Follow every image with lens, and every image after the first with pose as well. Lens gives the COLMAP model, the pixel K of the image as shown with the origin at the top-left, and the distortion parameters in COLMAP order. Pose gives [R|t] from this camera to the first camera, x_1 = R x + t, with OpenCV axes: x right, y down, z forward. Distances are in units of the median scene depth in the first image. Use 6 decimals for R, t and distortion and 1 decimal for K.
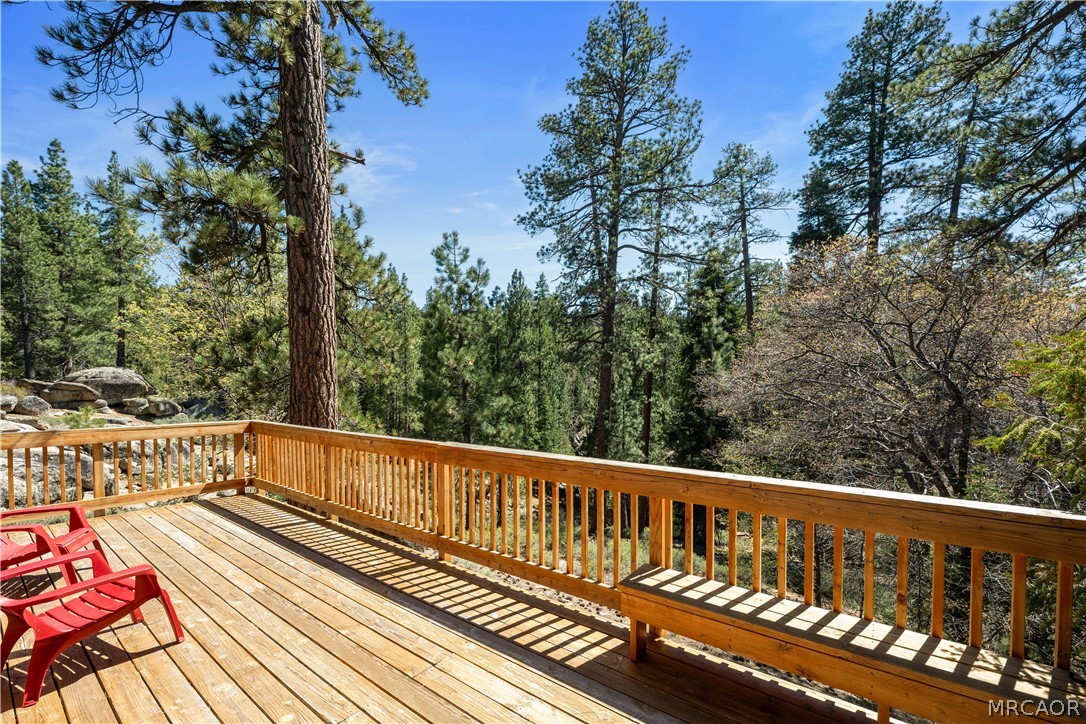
lens RADIAL K [[456.0, 0, 536.0], [0, 456.0, 400.3], [0, 0, 1]] dist [0.022994, 0.001230]
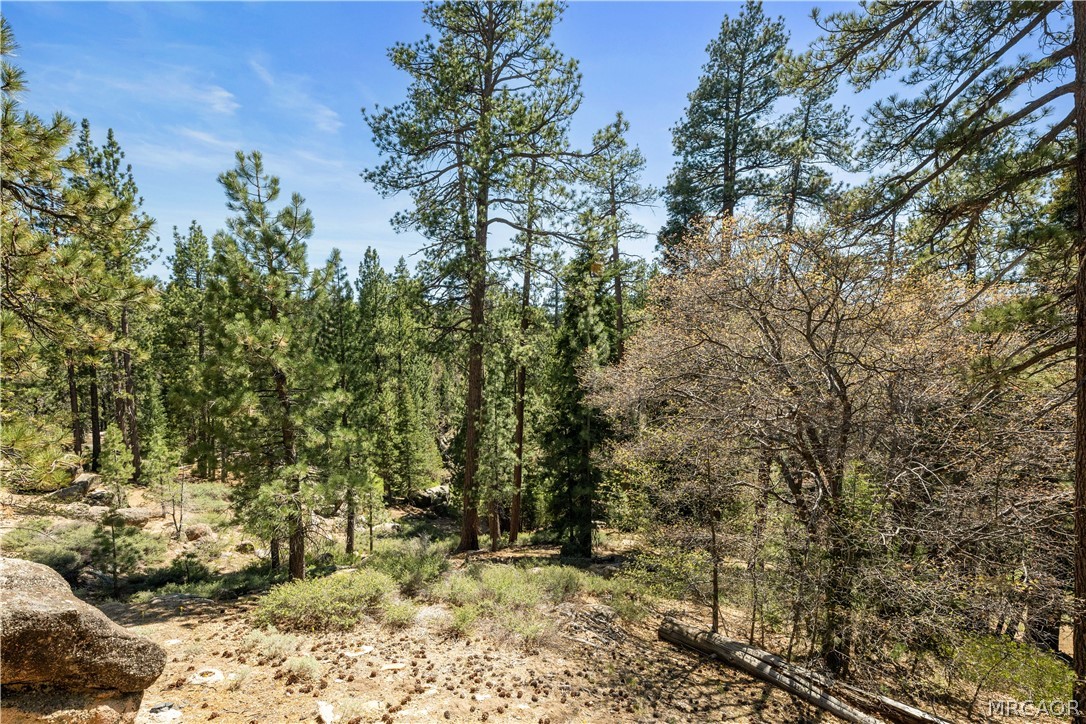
lens RADIAL K [[456.0, 0, 529.2], [0, 456.0, 406.8], [0, 0, 1]] dist [0.022994, 0.001230]
pose [[0.962919, -0.009258, 0.269630, 0.016915], [0.005280, 0.999866, 0.015478, 0.003988], [-0.269737, -0.013481, 0.962840, 0.132905]]
